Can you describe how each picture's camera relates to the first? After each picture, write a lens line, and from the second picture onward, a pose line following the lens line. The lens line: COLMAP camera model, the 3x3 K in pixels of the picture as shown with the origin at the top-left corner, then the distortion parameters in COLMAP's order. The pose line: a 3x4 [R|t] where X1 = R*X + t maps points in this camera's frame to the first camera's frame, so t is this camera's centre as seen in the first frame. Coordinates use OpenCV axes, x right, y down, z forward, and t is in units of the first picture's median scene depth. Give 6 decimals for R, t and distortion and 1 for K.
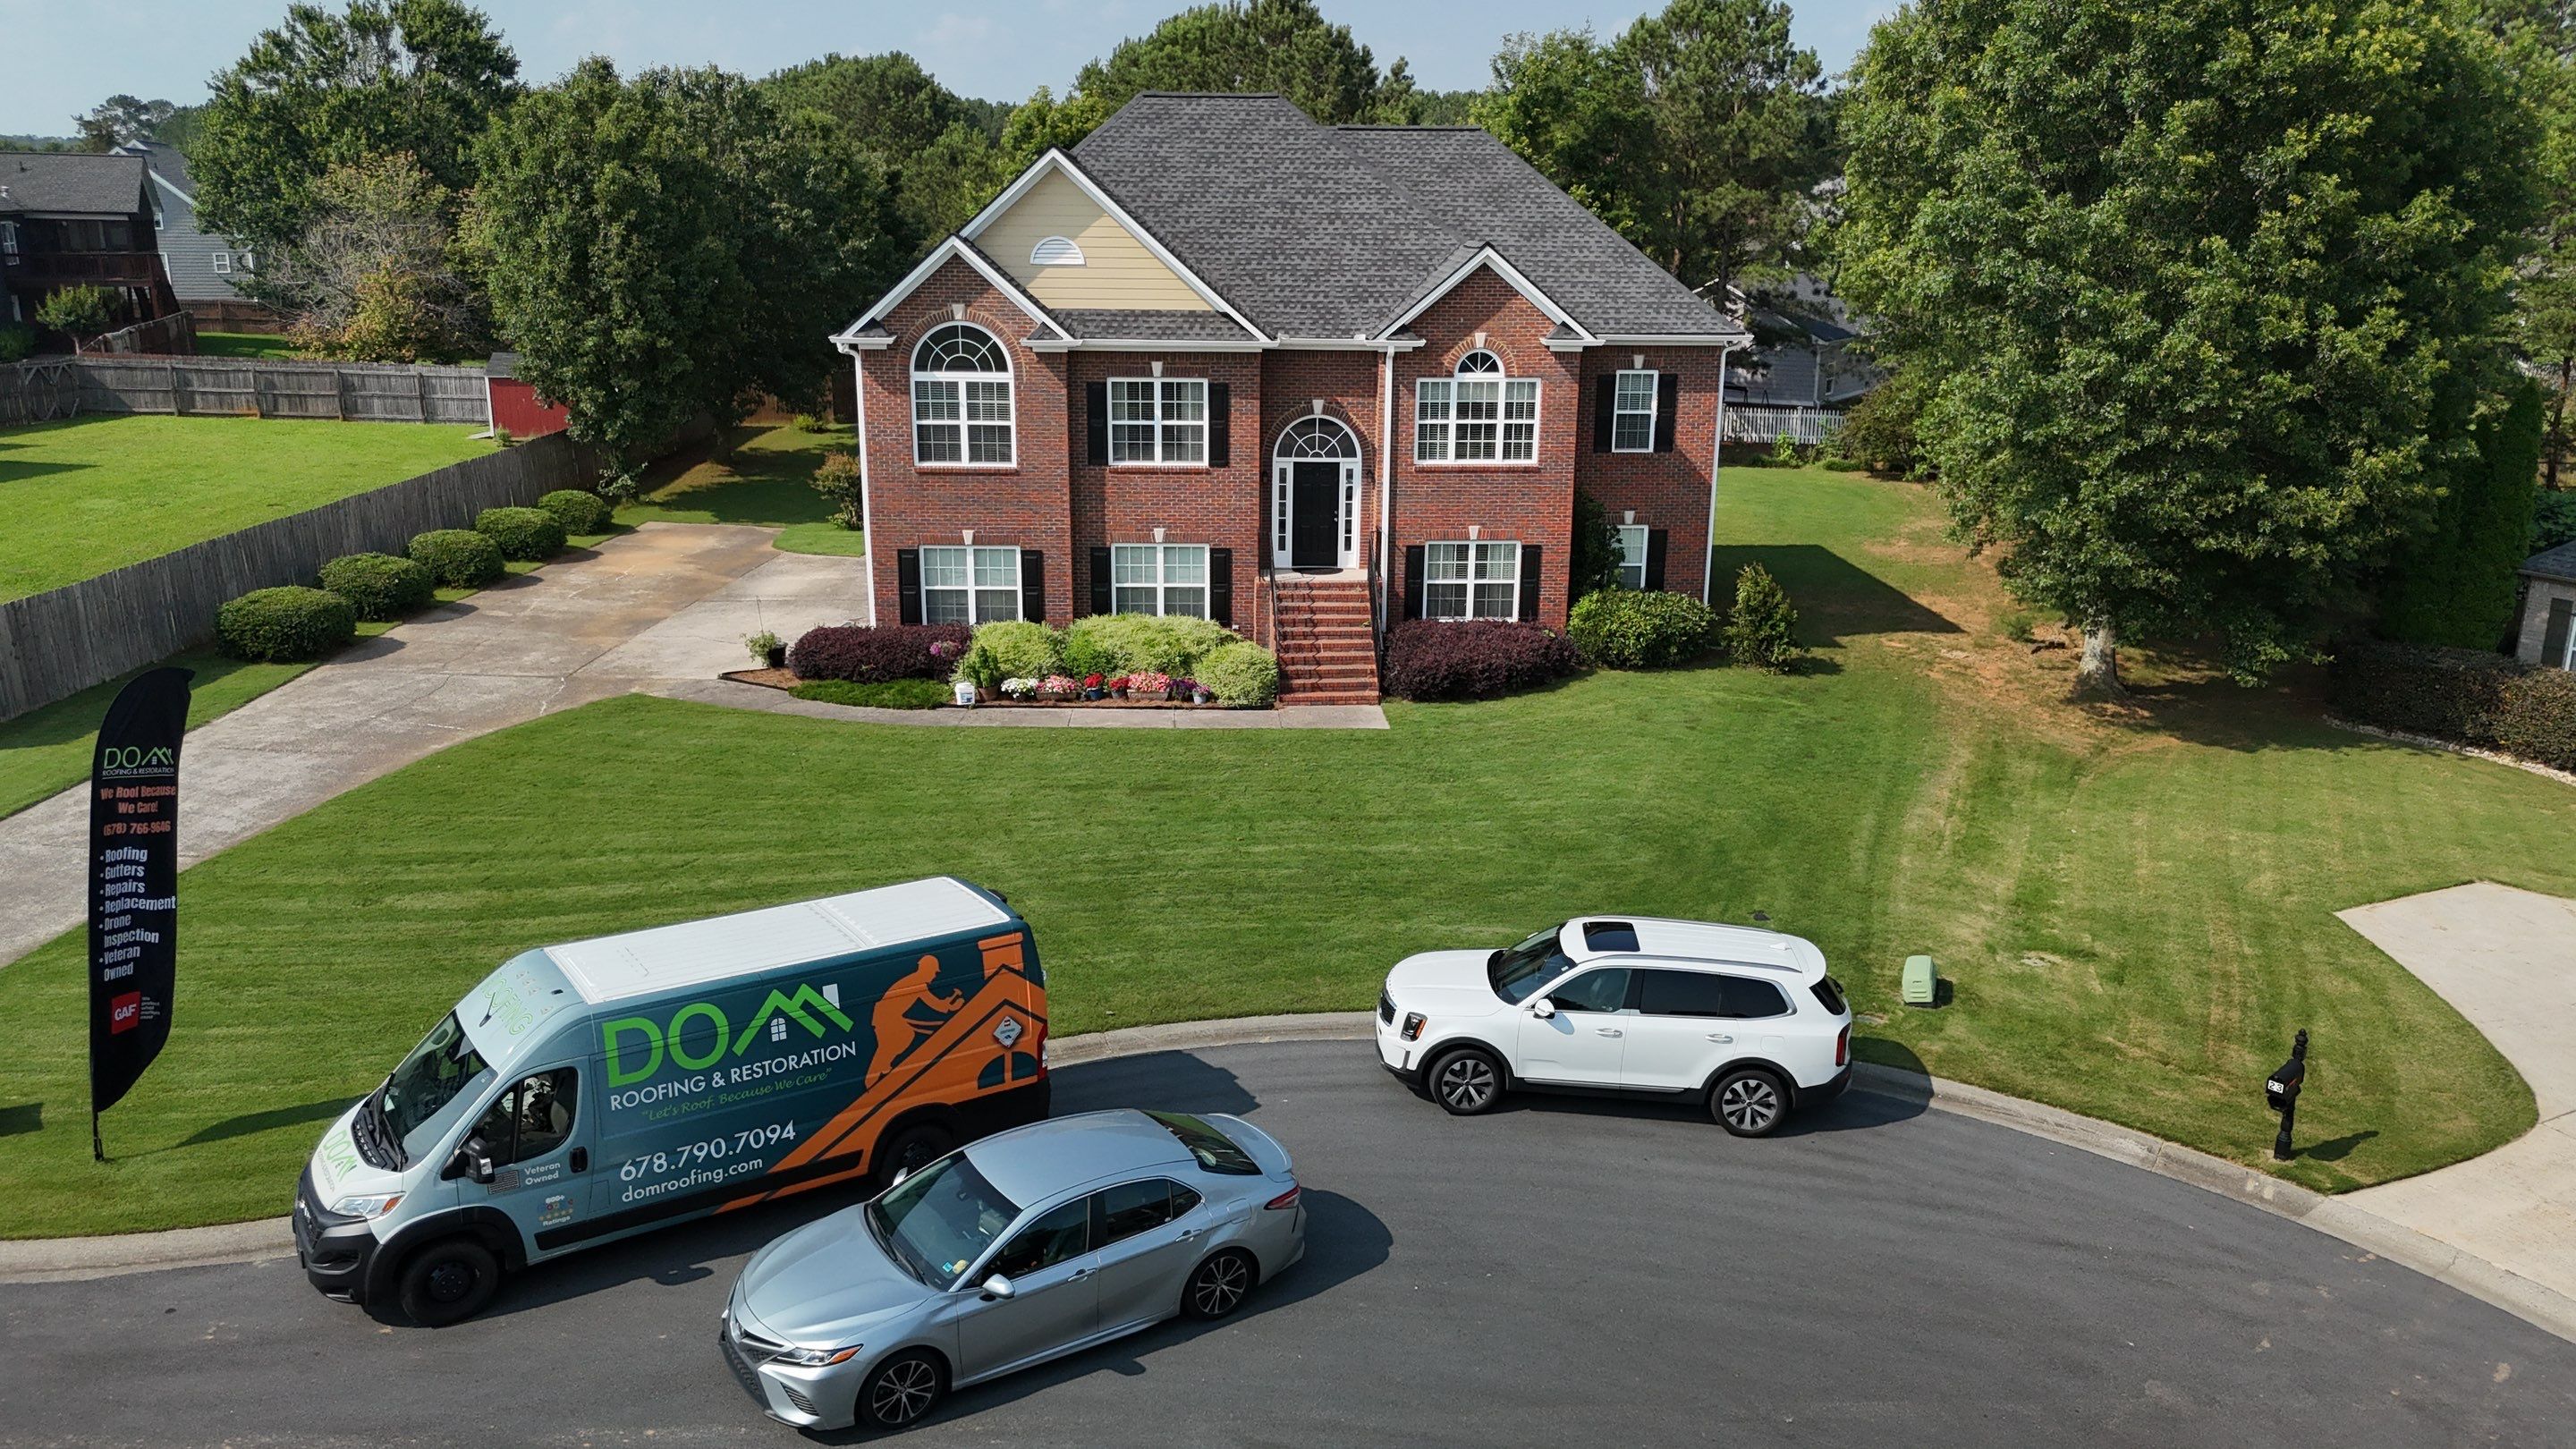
lens RADIAL K [[1887.9, 0, 1288.0], [0, 1887.9, 724.5], [0, 0, 1]] dist [0.111517, -0.118887]
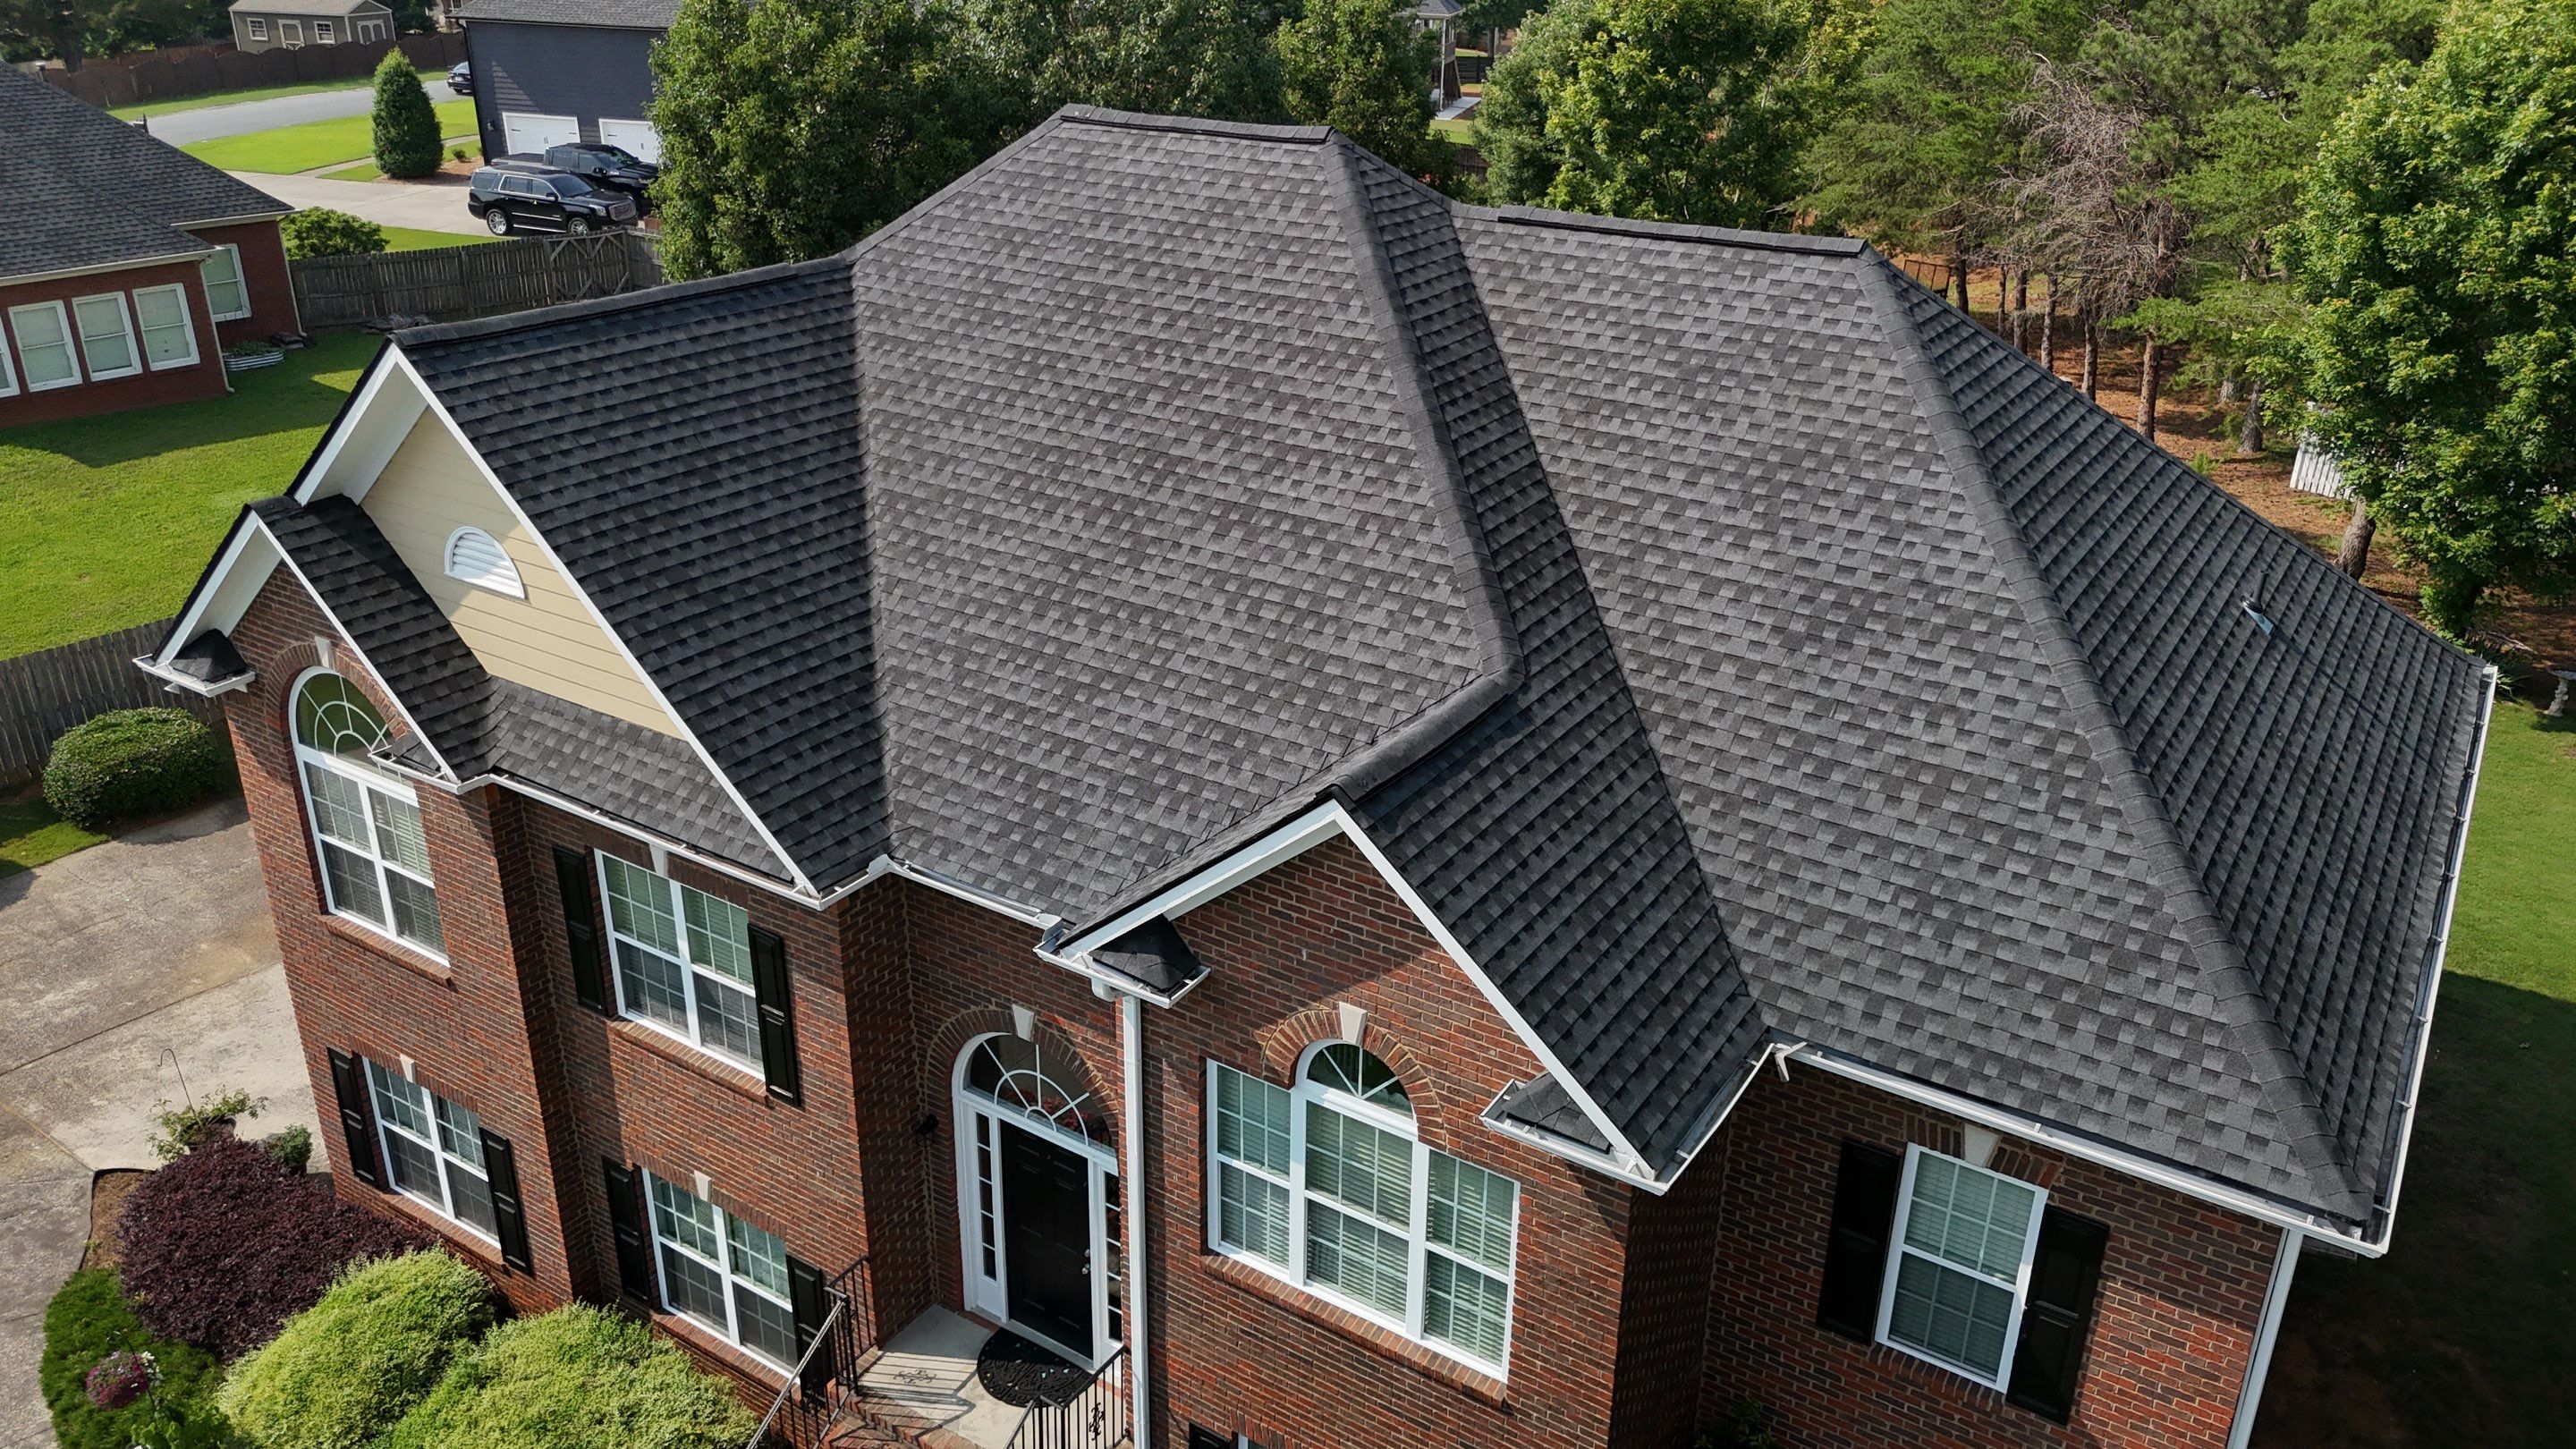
lens RADIAL K [[1887.9, 0, 1288.0], [0, 1887.9, 724.5], [0, 0, 1]] dist [0.111517, -0.118887]
pose [[0.807522, 0.241384, -0.538184, 0.263218], [-0.160262, 0.967893, 0.193649, -0.321449], [0.567649, -0.070126, 0.820279, 0.737466]]
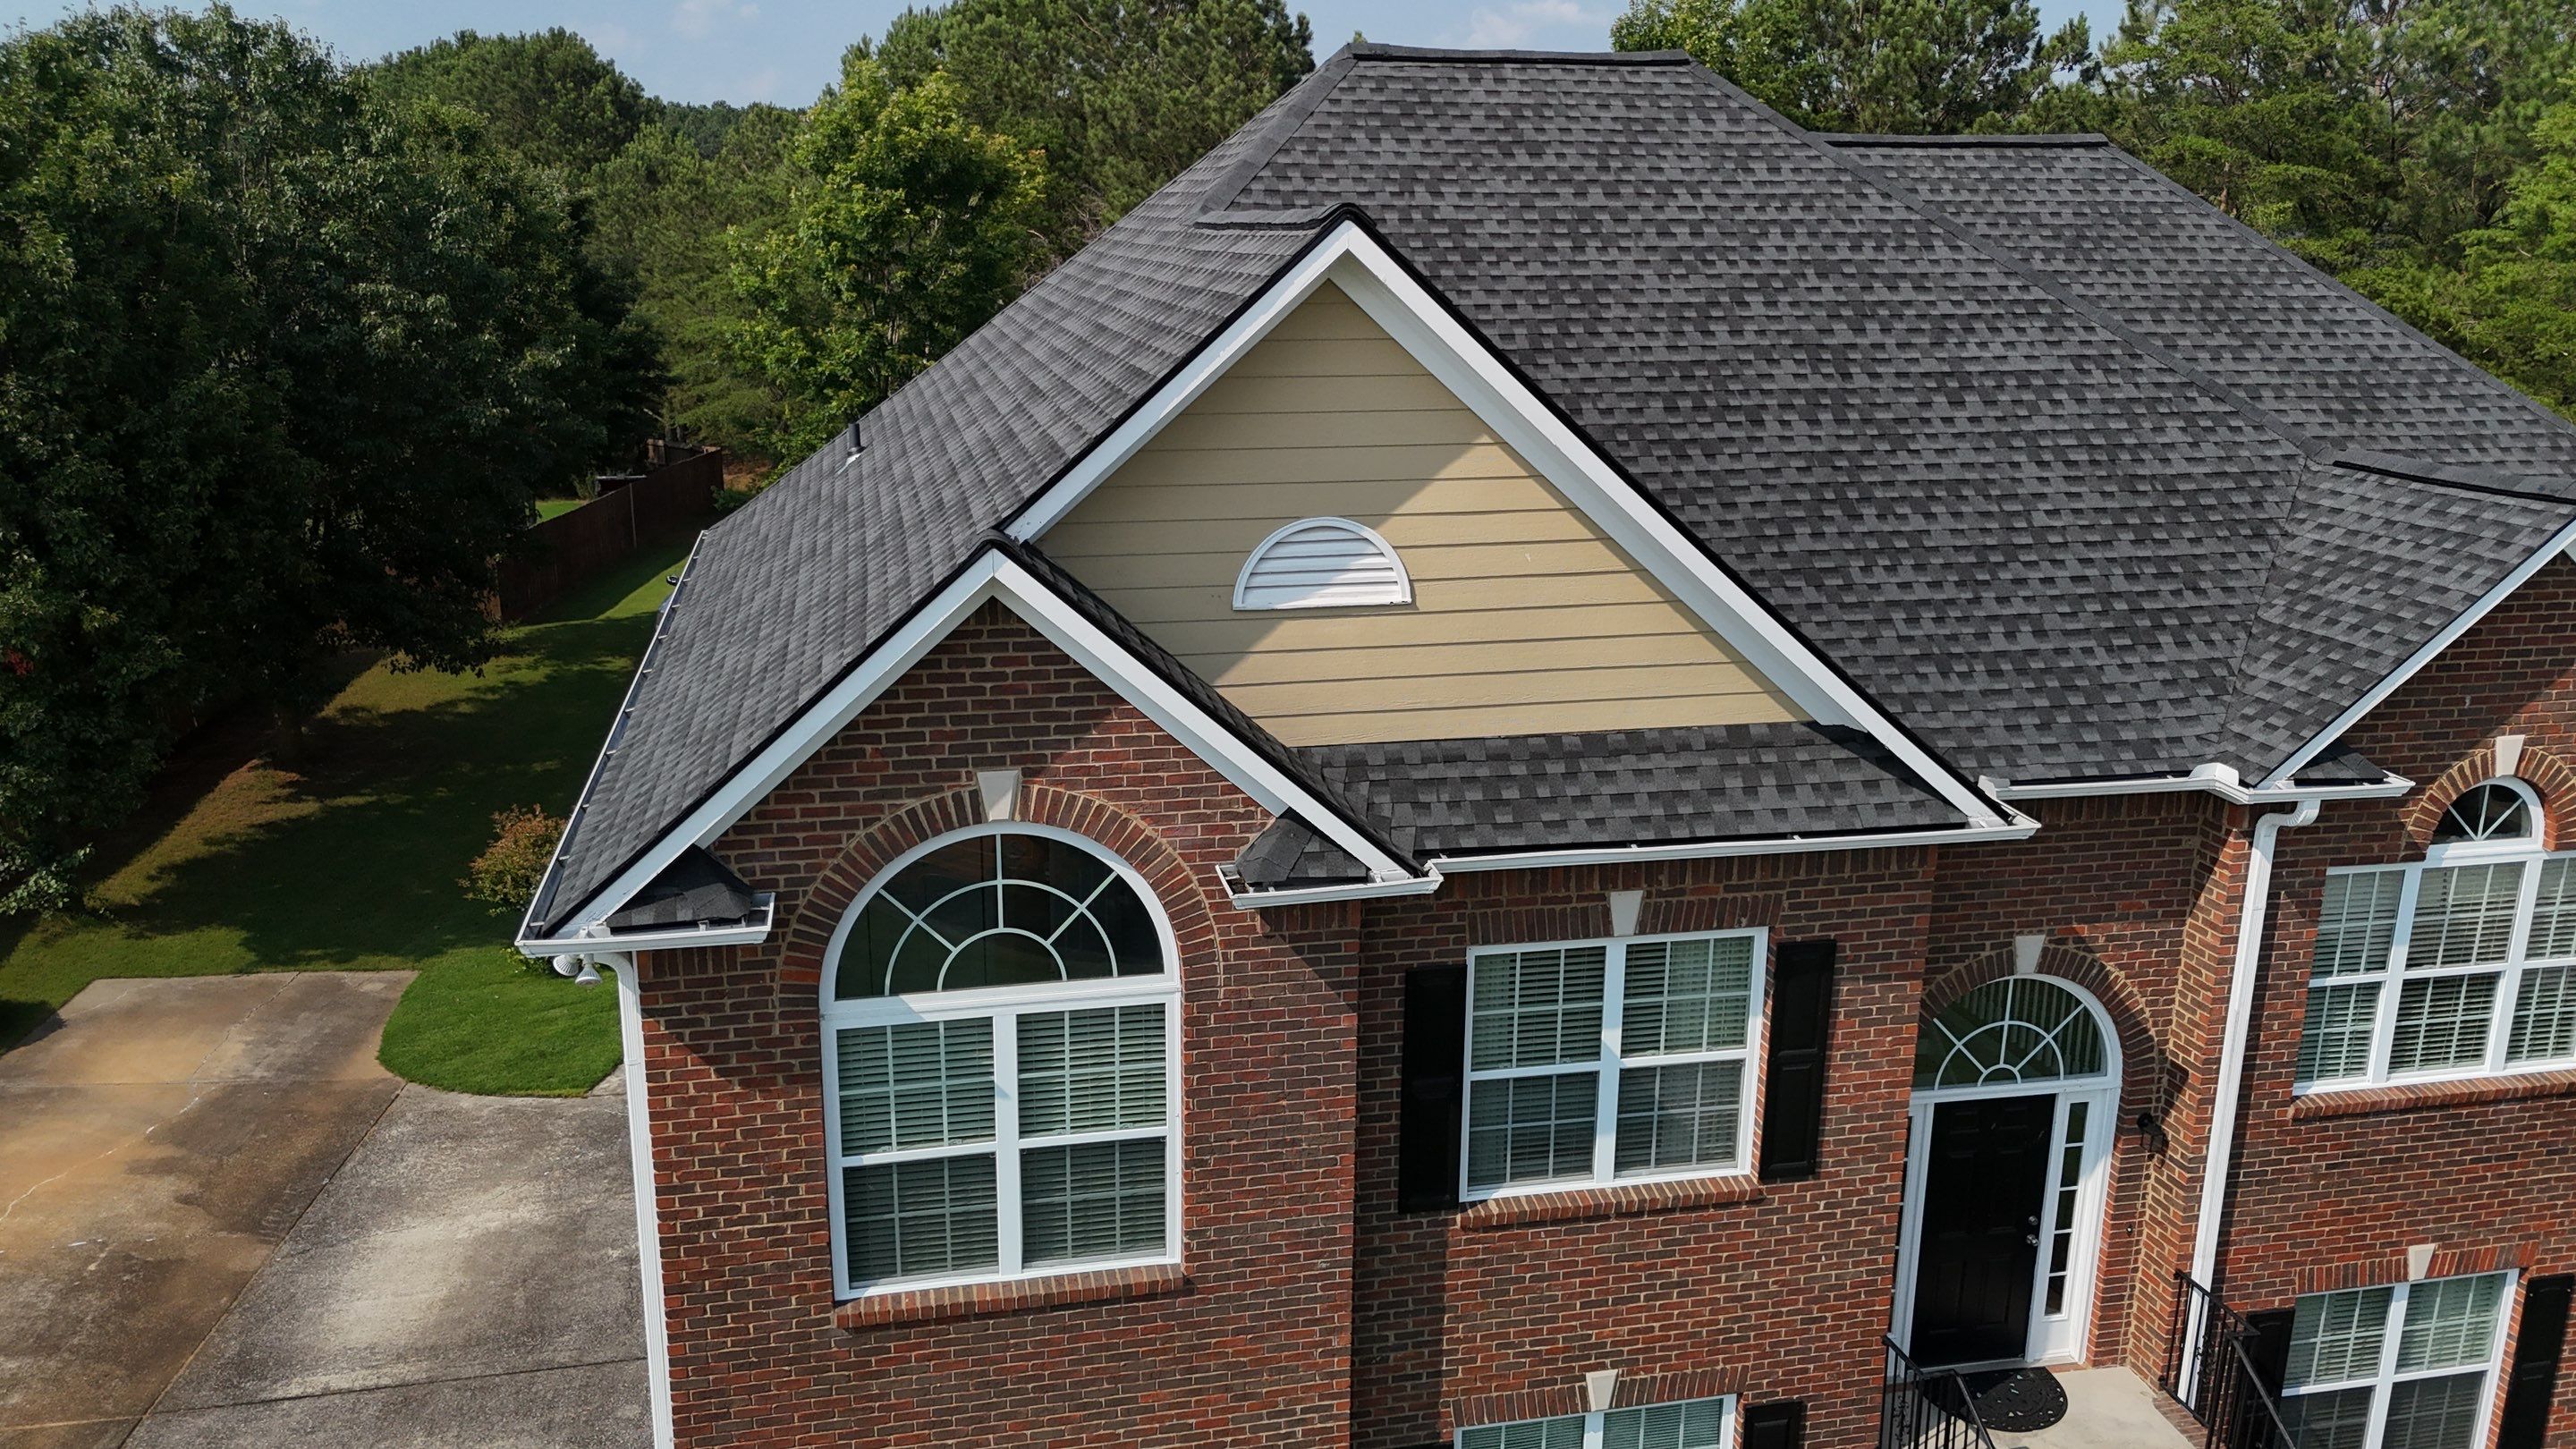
lens RADIAL K [[1887.5, 0, 1288.0], [0, 1887.5, 724.5], [0, 0, 1]] dist [0.052356, -0.002910]
pose [[0.986688, -0.043483, 0.156704, -0.171174], [0.043738, 0.999041, 0.001821, -0.222022], [-0.156633, 0.005057, 0.987644, 0.705737]]
